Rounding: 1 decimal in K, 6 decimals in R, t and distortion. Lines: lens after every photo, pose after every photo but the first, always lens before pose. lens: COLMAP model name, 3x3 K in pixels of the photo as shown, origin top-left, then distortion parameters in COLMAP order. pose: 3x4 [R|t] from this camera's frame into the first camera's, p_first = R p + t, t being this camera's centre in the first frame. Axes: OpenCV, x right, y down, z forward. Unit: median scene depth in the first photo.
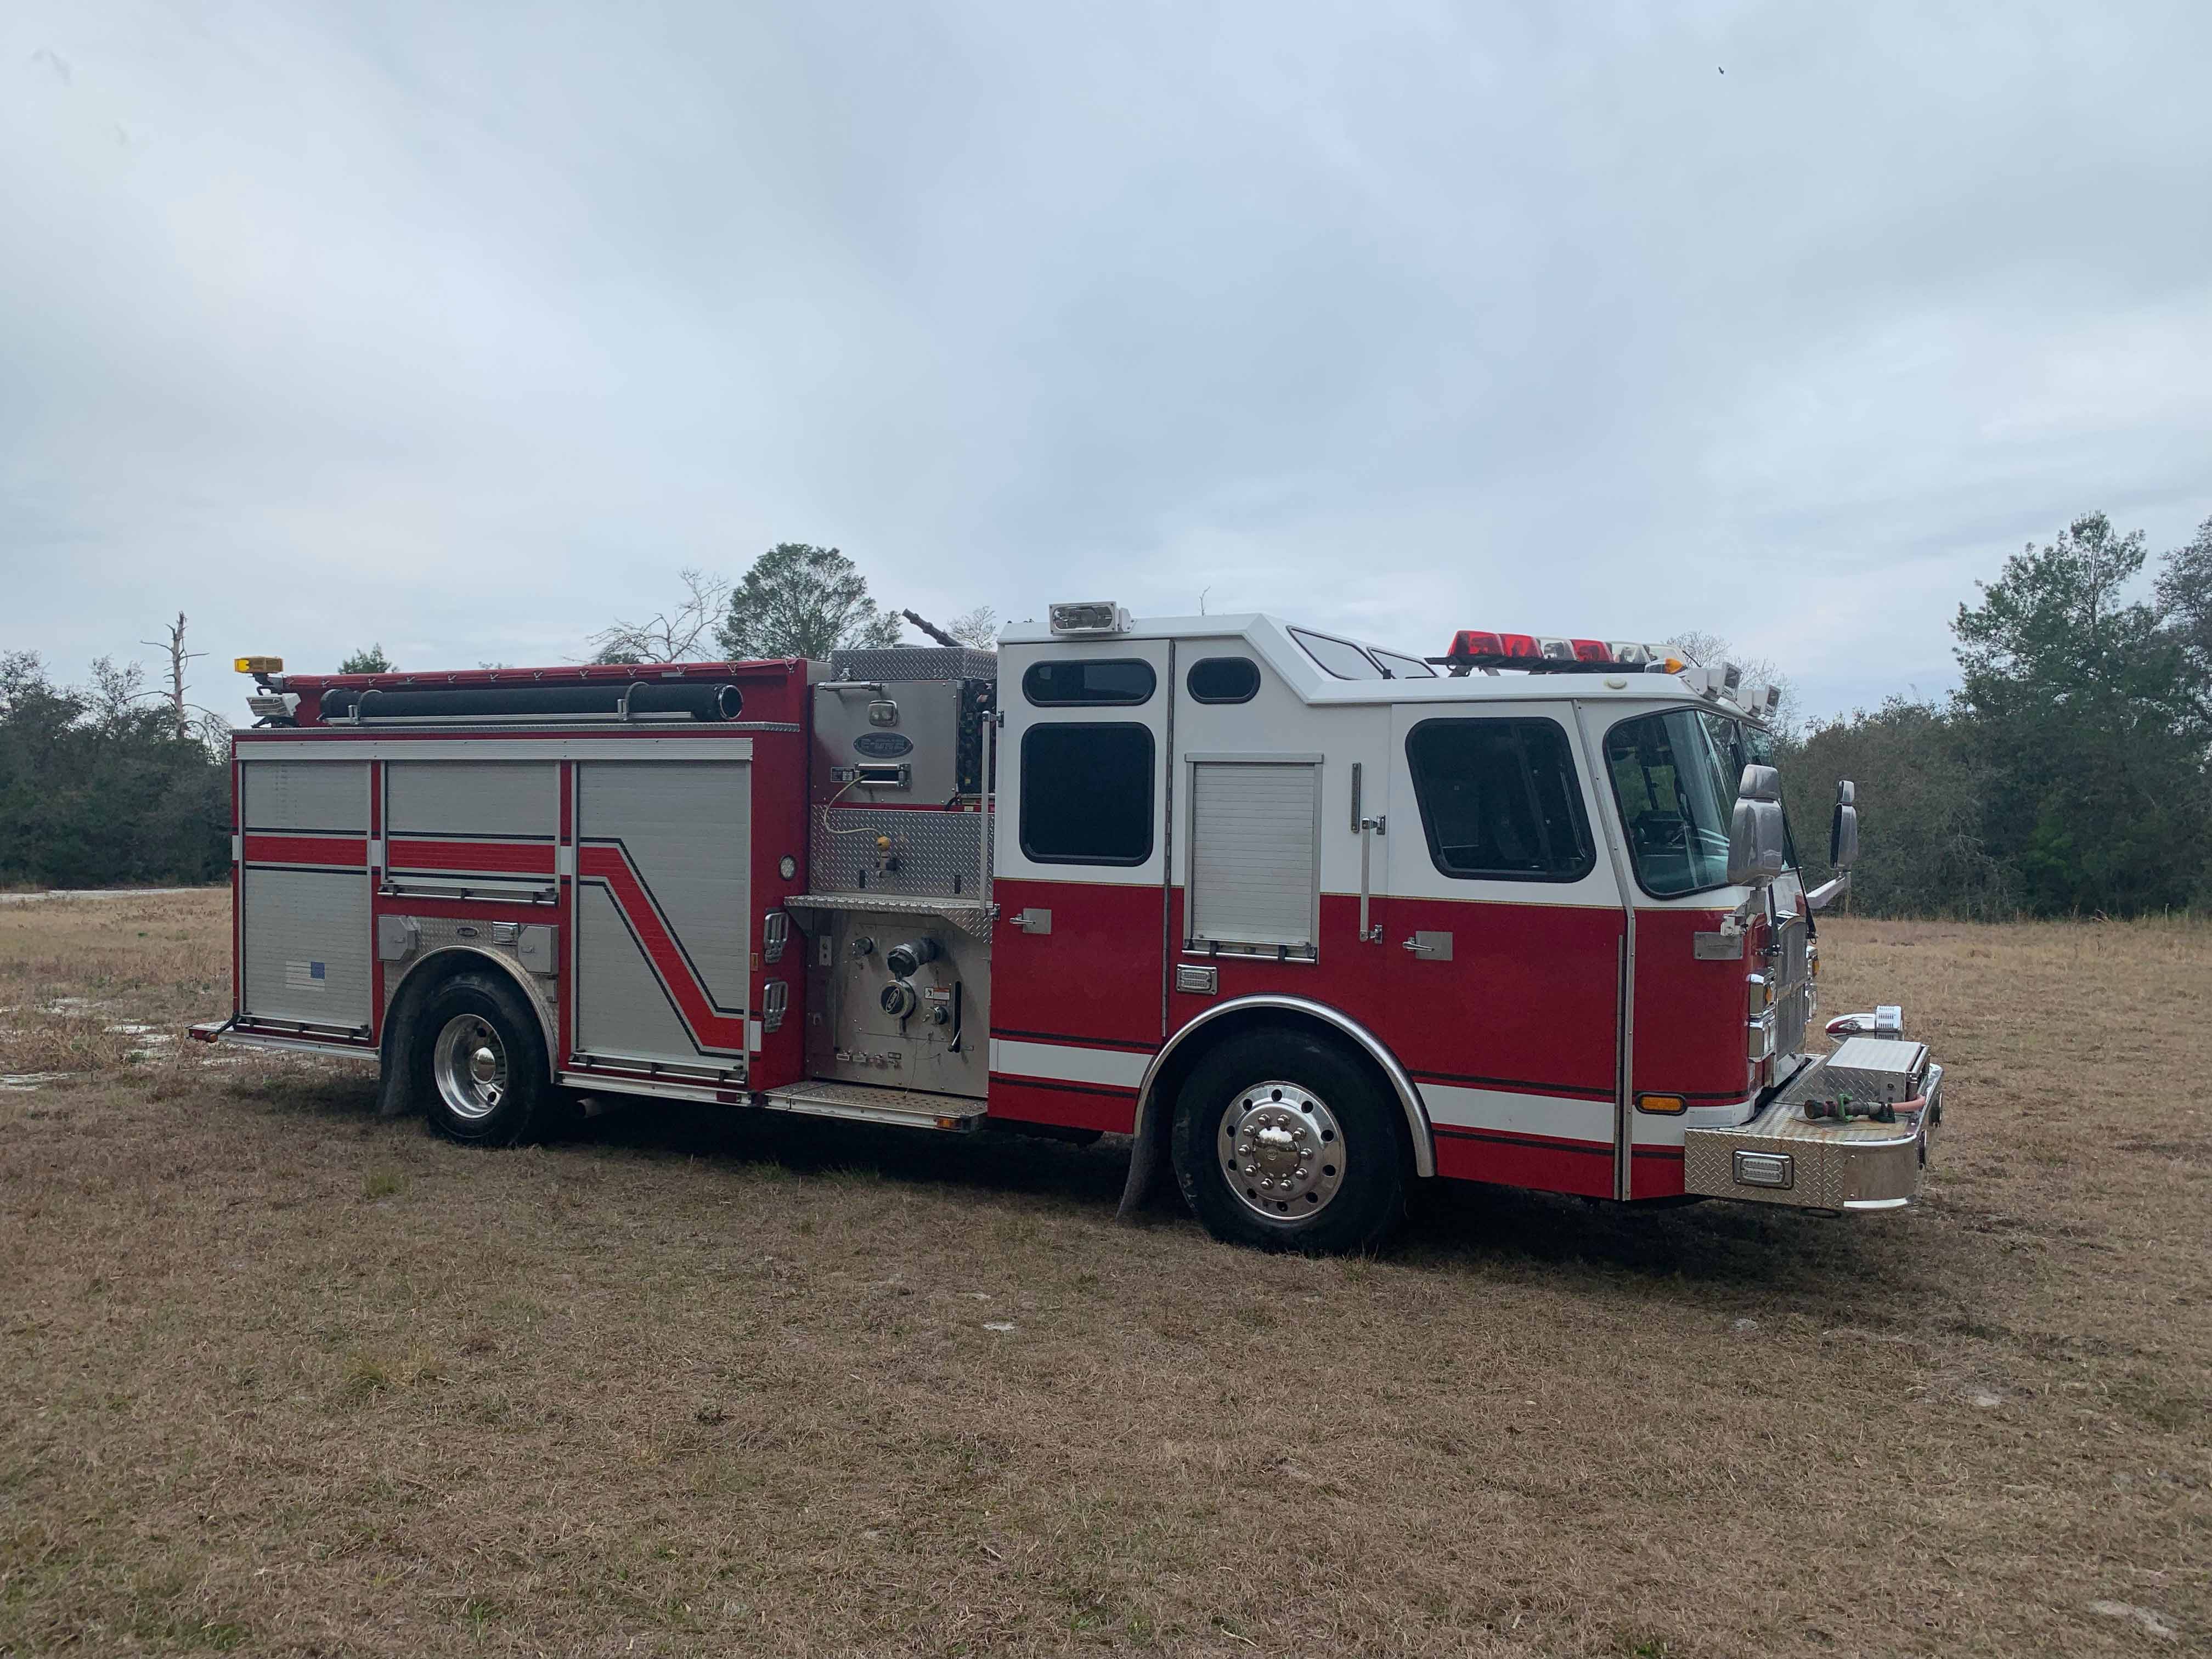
lens RADIAL K [[1677.3, 0, 1106.0], [0, 1677.3, 829.5], [0, 0, 1]] dist [0.200867, -0.508023]
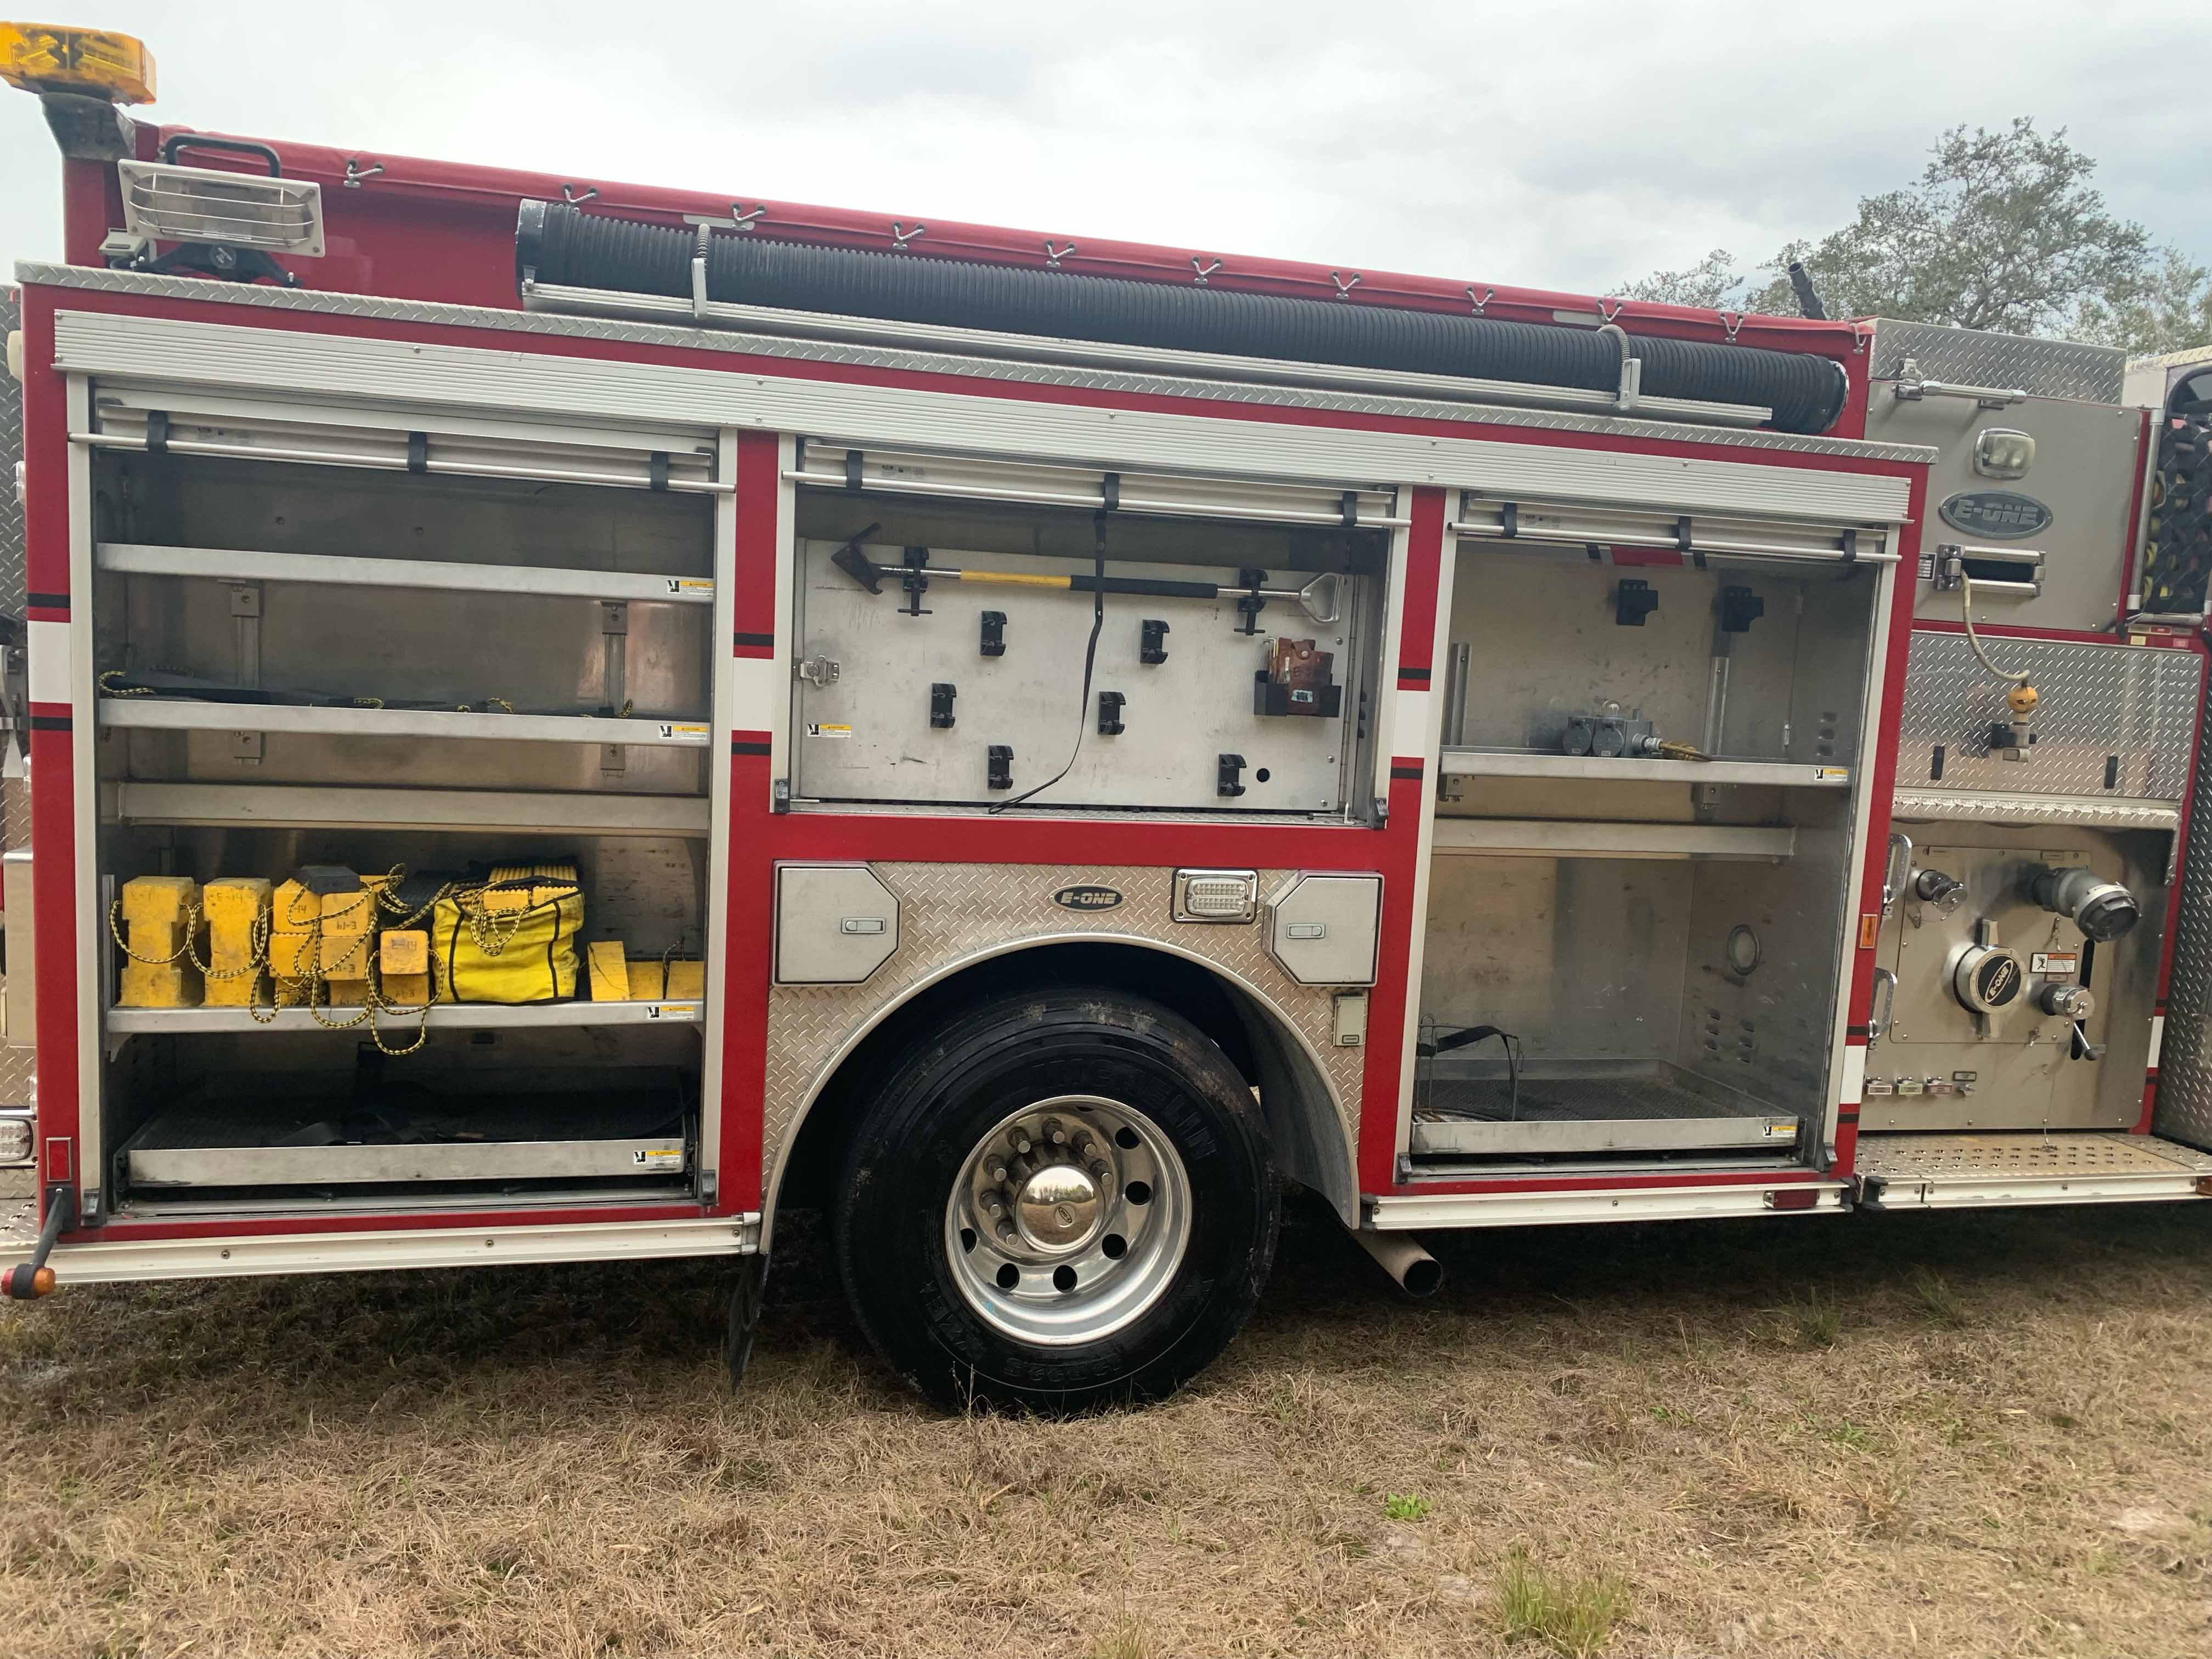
lens RADIAL K [[1680.3, 0, 1088.3], [0, 1680.3, 854.6], [0, 0, 1]] dist [0.081293, -0.123923]
pose [[0.724560, -0.051325, 0.687298, -0.802507], [-0.028259, 0.994172, 0.104032, 0.010839], [-0.688632, -0.094800, 0.718887, 0.887824]]
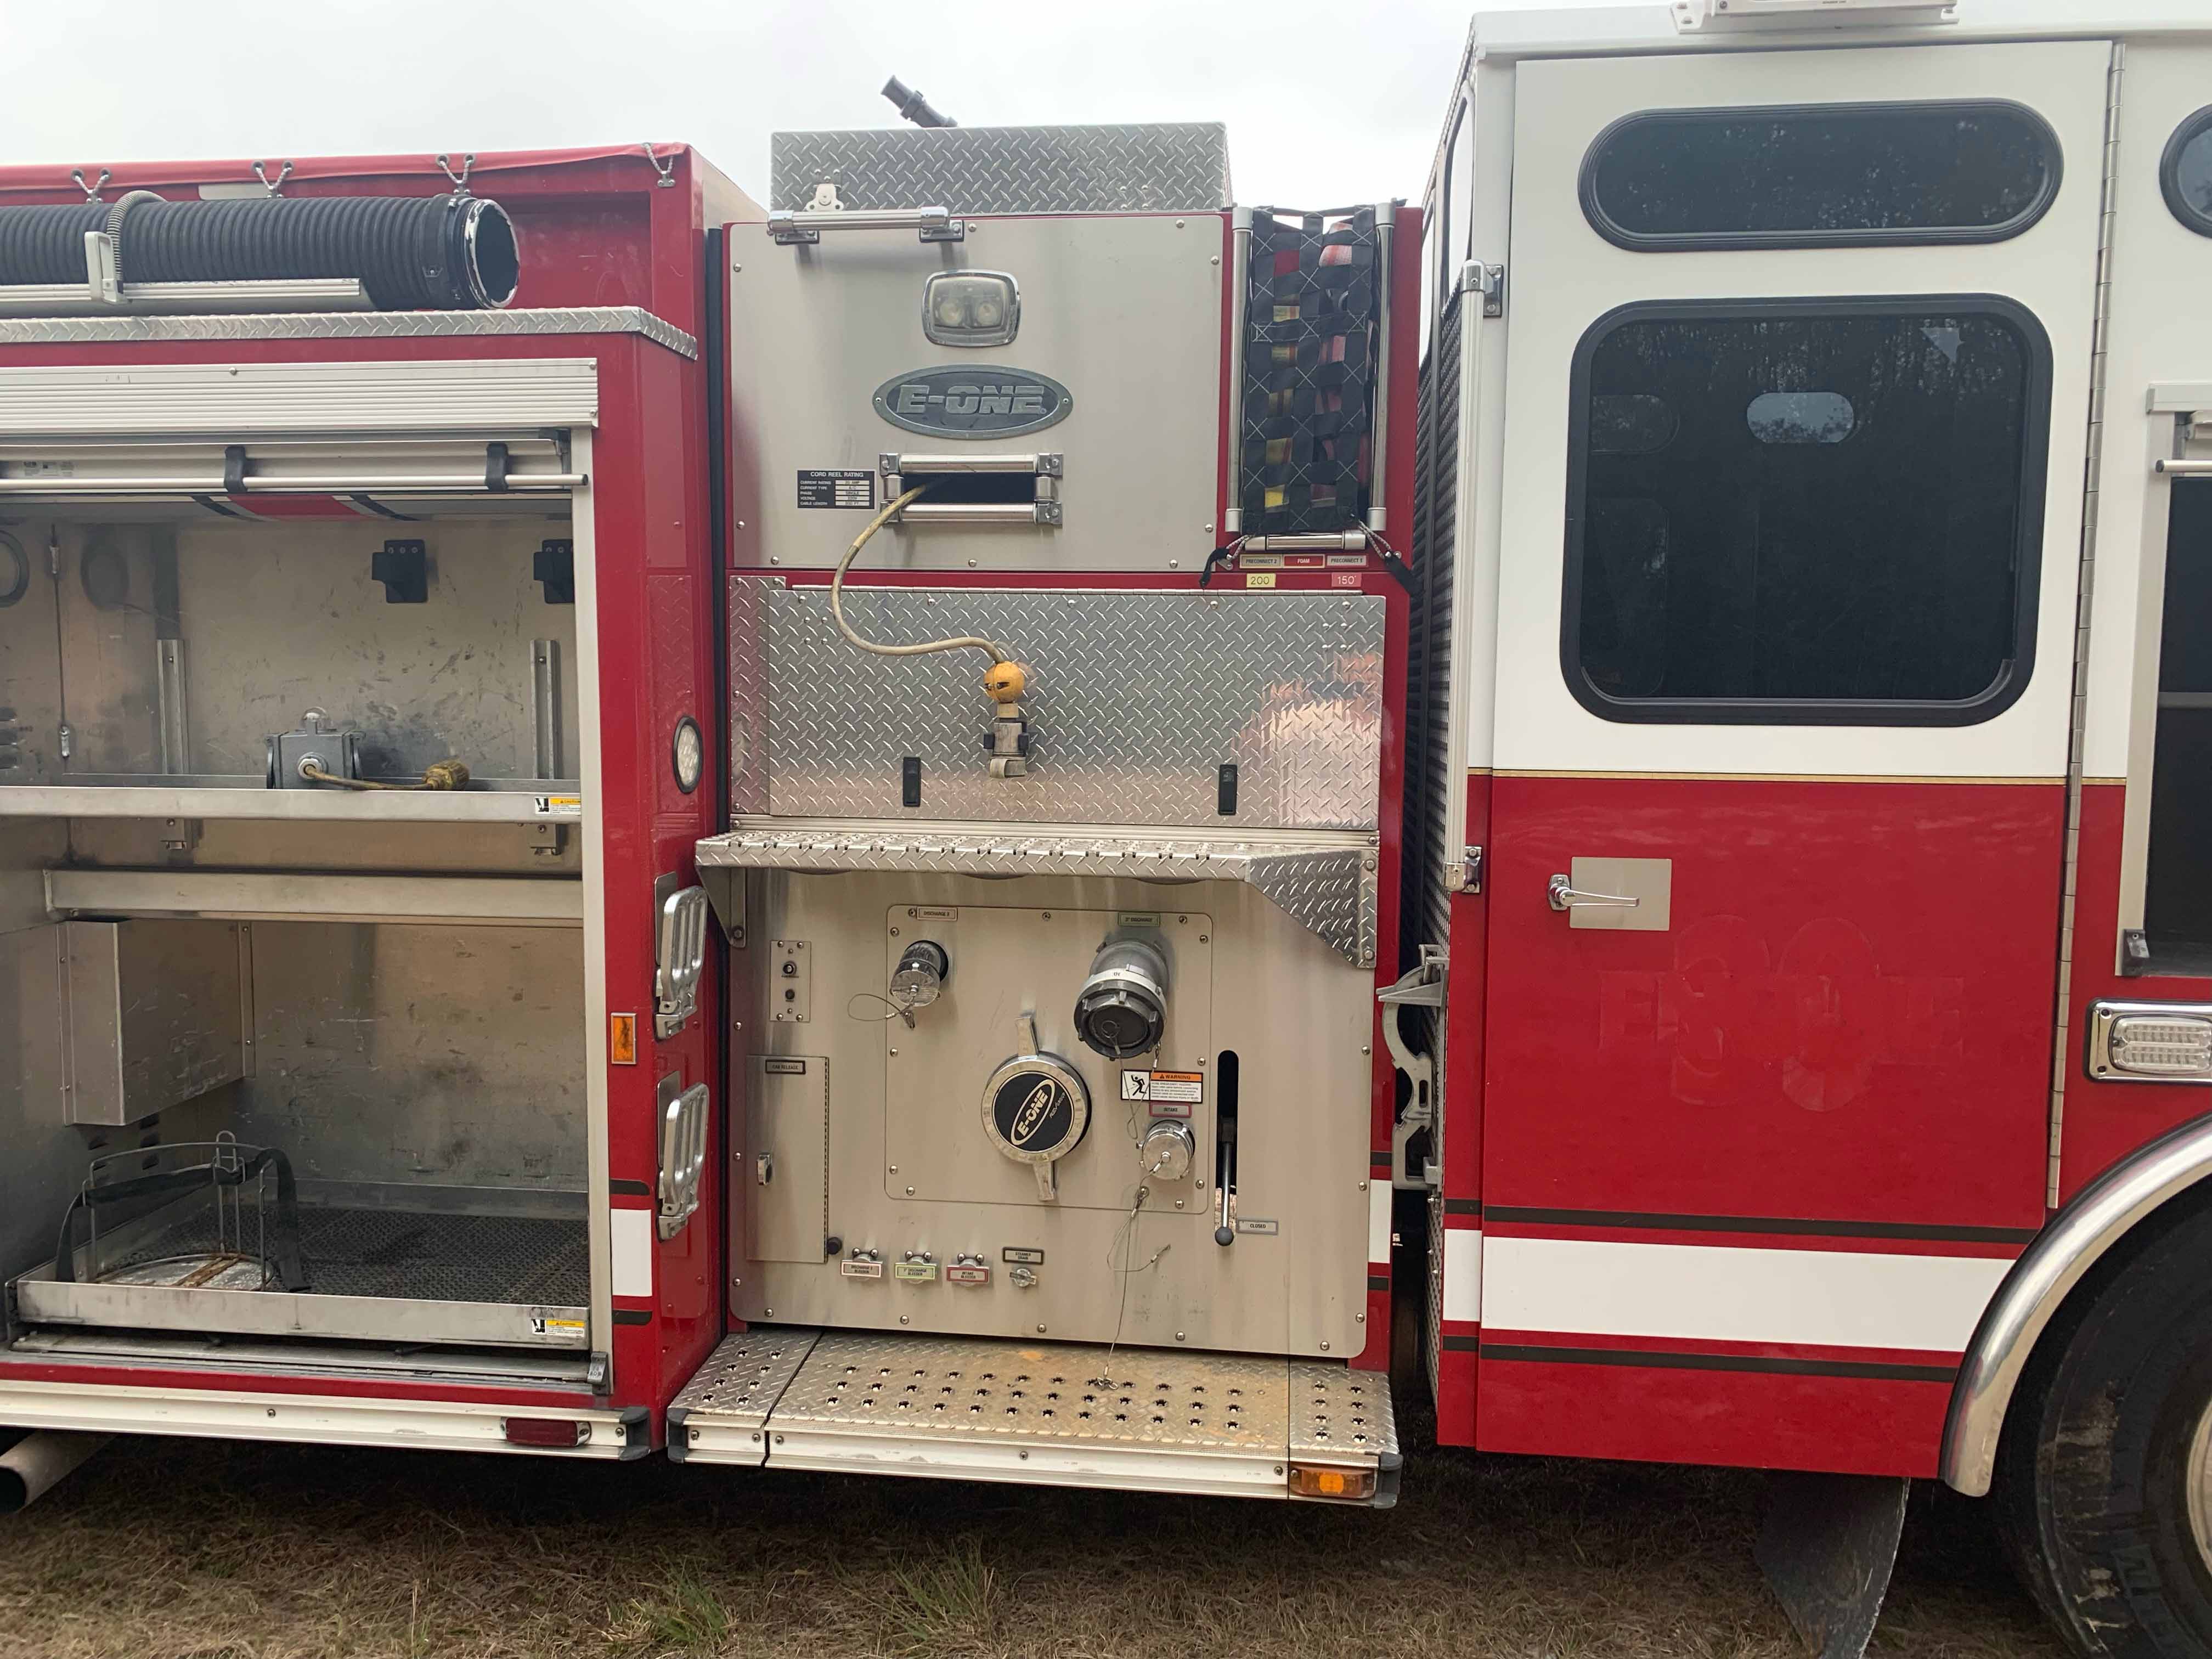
lens RADIAL K [[1694.4, 0, 1097.2], [0, 1694.4, 822.2], [0, 0, 1]] dist [0.086383, -0.138649]
pose [[0.925587, -0.041748, 0.376226, -0.274176], [0.013746, 0.996951, 0.076808, 0.012005], [-0.378285, -0.065921, 0.923339, 0.727424]]
